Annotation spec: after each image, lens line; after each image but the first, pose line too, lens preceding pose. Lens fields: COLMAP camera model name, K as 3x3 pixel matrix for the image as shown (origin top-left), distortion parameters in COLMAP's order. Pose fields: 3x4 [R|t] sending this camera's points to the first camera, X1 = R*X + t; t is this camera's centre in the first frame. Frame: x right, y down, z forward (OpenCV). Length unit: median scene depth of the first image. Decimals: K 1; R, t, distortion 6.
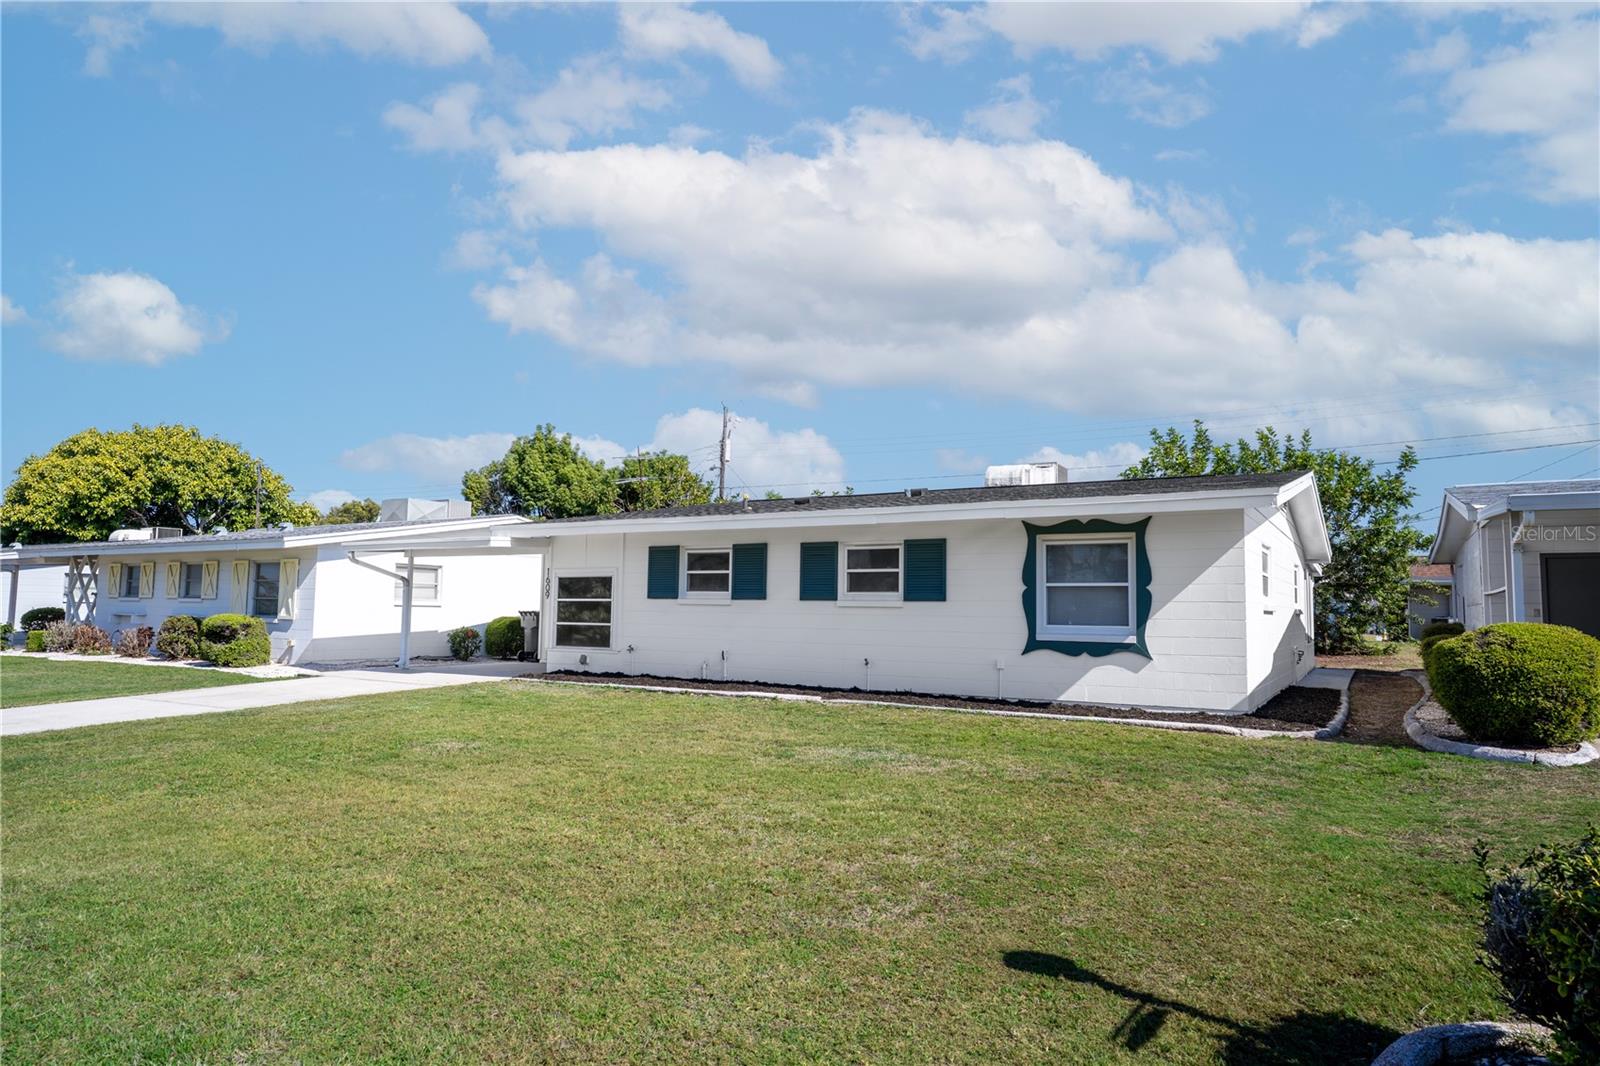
lens RADIAL K [[970.3, 0, 798.6], [0, 970.3, 530.4], [0, 0, 1]] dist [-0.016437, 0.001868]
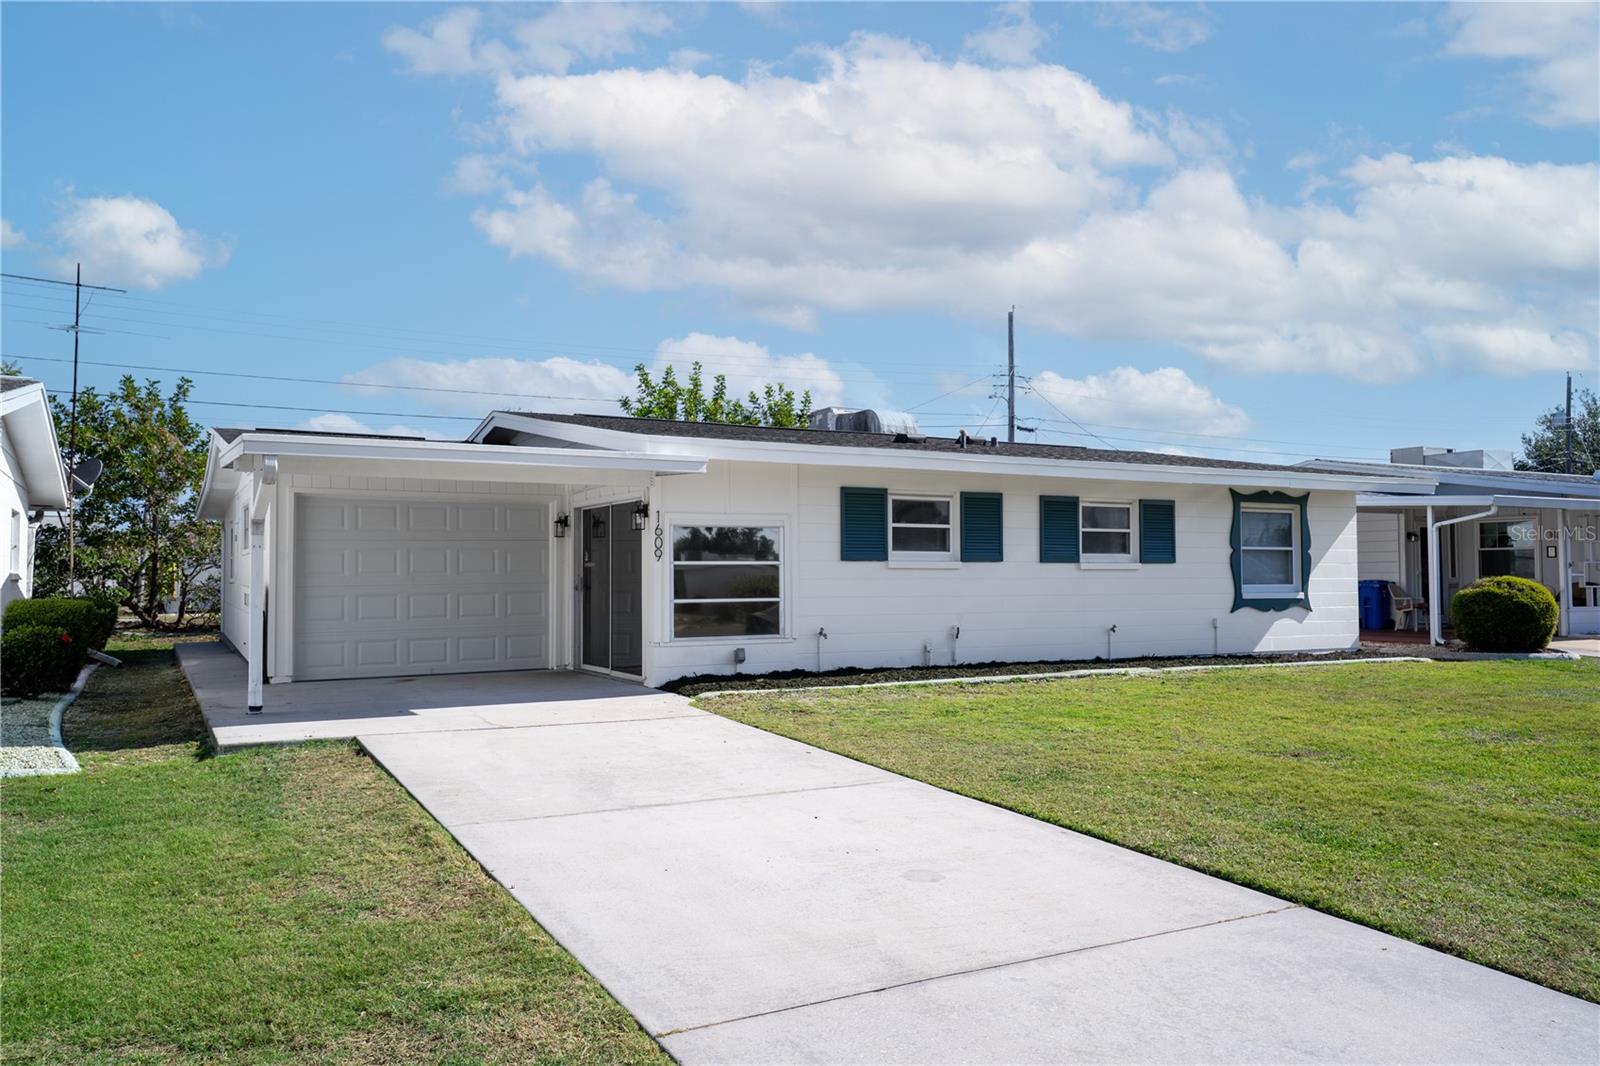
lens RADIAL K [[1214.2, 0, 806.5], [0, 1214.2, 530.2], [0, 0, 1]] dist [0.030824, -0.000300]
pose [[0.492836, 0.018340, 0.869929, -1.044657], [-0.063424, 0.997876, 0.014894, 0.041166], [-0.867807, -0.062514, 0.492952, 0.659673]]
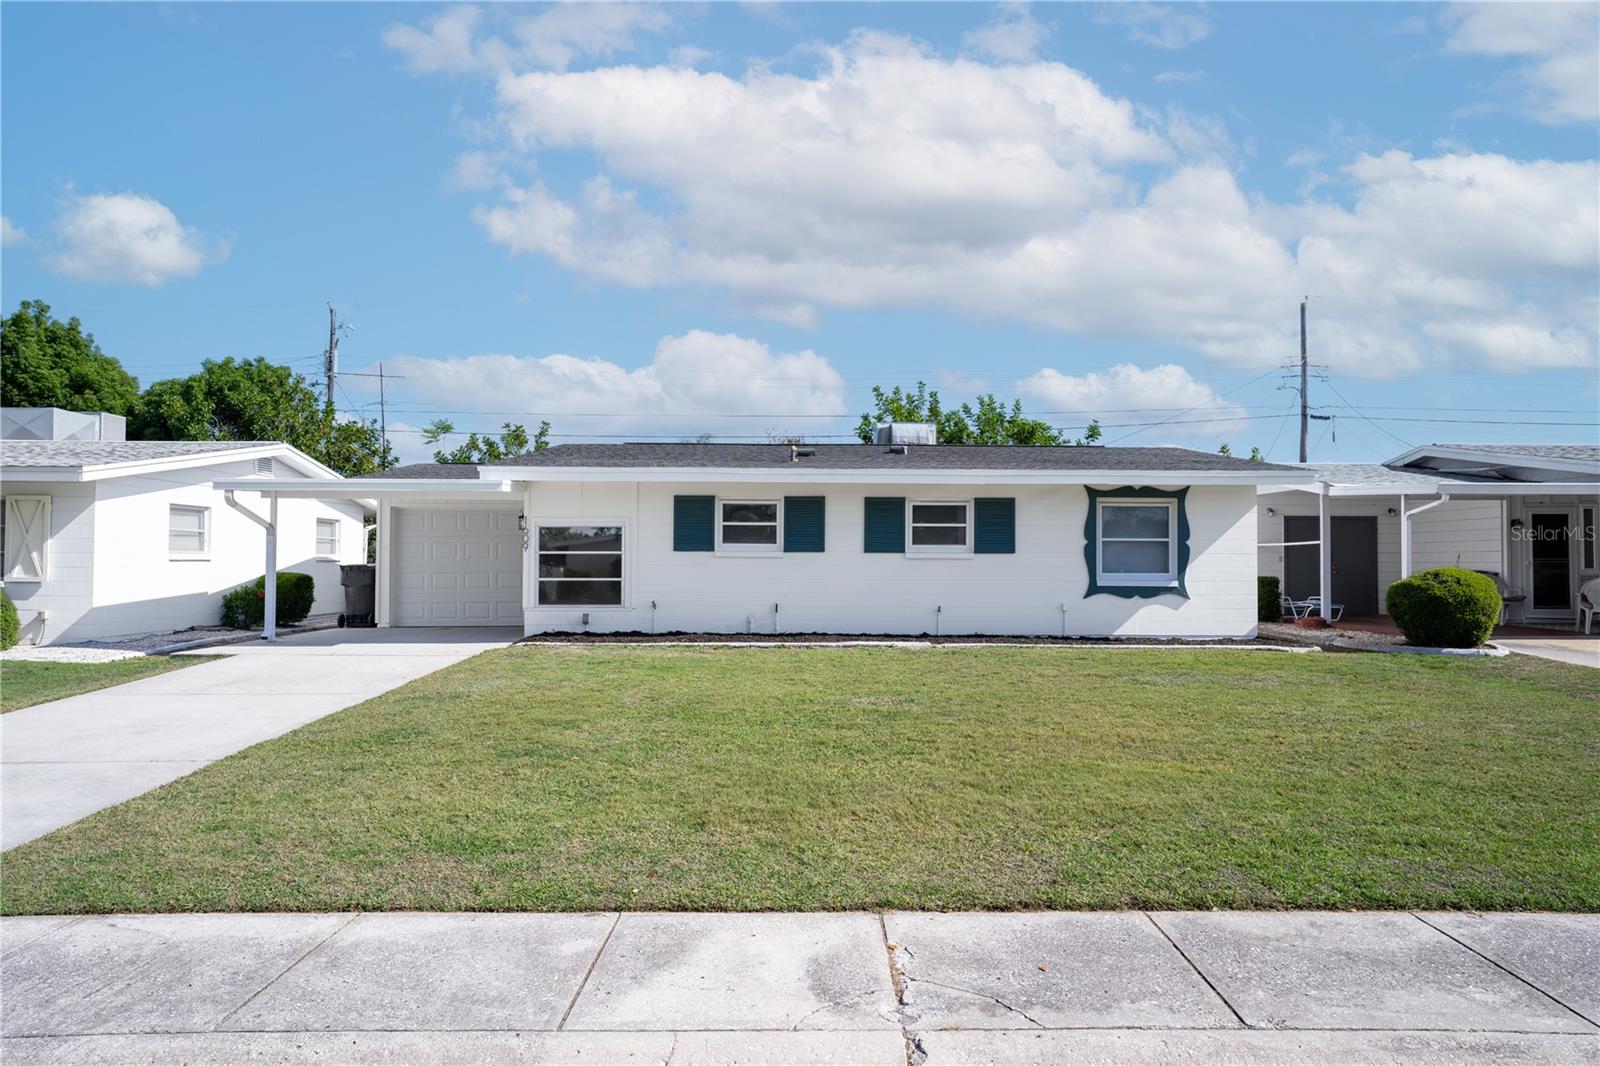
lens RADIAL K [[1080.2, 0, 798.9], [0, 1080.2, 534.6], [0, 0, 1]] dist [-0.000494, 0.001997]
pose [[0.848470, 0.002433, 0.529237, -0.676634], [-0.036950, 0.997822, 0.054650, -0.007954], [-0.527952, -0.065924, 0.846712, 0.060490]]
